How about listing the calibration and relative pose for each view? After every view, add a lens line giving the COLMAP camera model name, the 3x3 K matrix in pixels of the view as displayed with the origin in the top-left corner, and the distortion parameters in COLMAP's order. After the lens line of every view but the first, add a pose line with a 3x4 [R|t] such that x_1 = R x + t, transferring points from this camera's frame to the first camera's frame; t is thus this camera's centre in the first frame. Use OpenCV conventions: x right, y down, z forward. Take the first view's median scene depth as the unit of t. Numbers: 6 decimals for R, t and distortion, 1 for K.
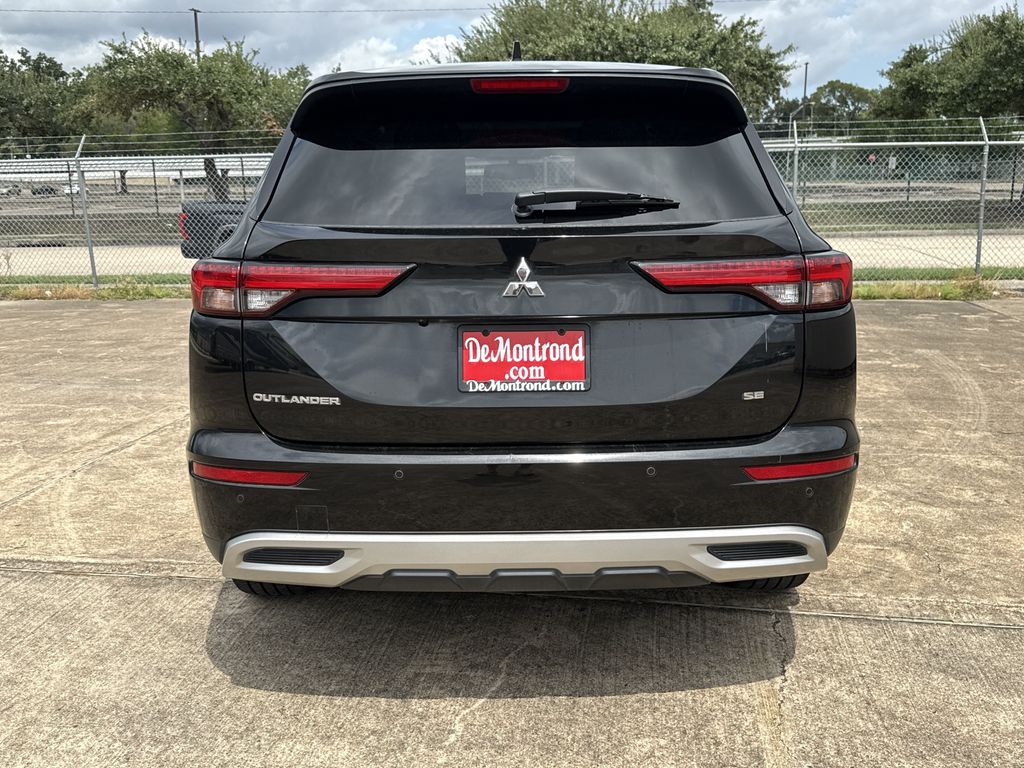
lens RADIAL K [[1012.9, 0, 515.0], [0, 1012.9, 375.7], [0, 0, 1]] dist [0.023622, 0.000000]
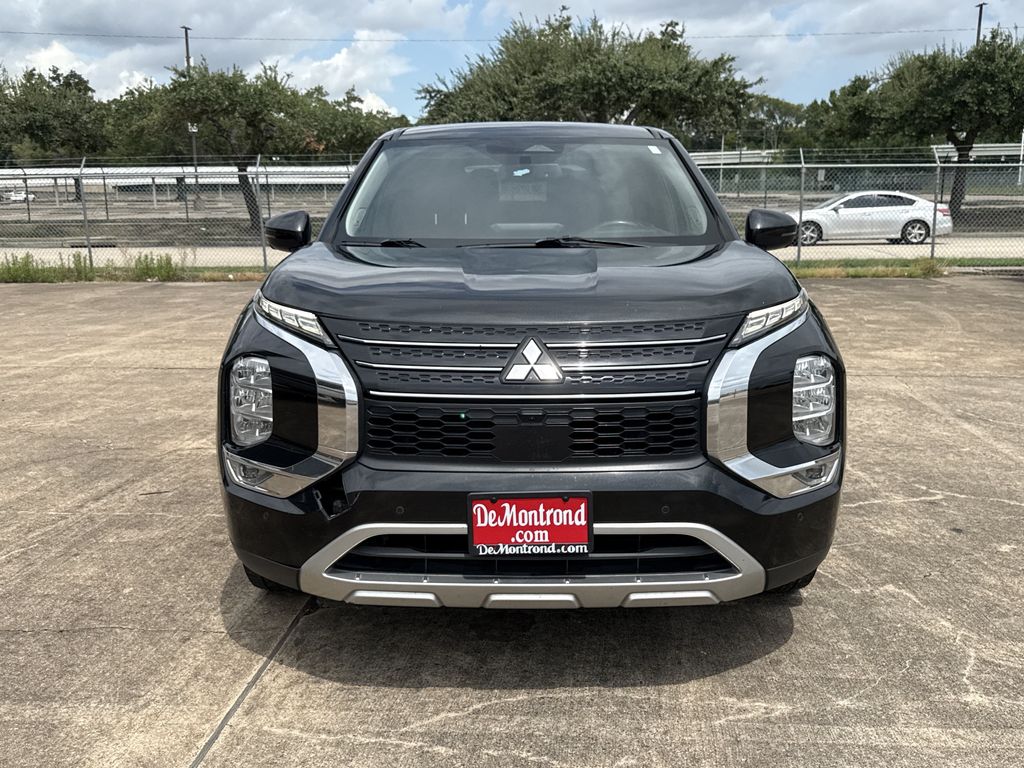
lens RADIAL K [[1012.9, 0, 505.1], [0, 1012.9, 369.3], [0, 0, 1]] dist [0.023622, 0.000000]
pose [[0.998345, -0.004236, 0.057355, -0.088600], [0.005092, 0.999878, -0.014777, 0.028782], [-0.057286, 0.015045, 0.998244, -0.147954]]
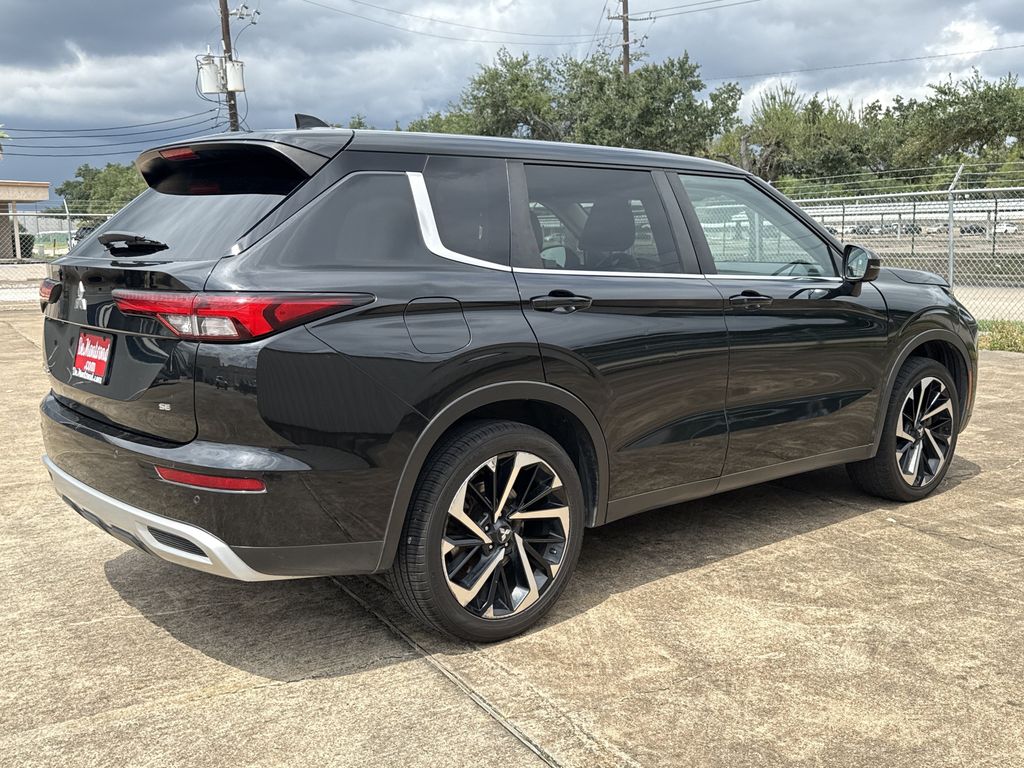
lens RADIAL K [[1012.9, 0, 511.1], [0, 1012.9, 376.5], [0, 0, 1]] dist [0.023622, 0.000000]
pose [[0.645692, 0.114774, -0.754923, 0.121010], [-0.142200, 0.989419, 0.028801, -0.009277], [0.750241, 0.088753, 0.655181, 0.045044]]
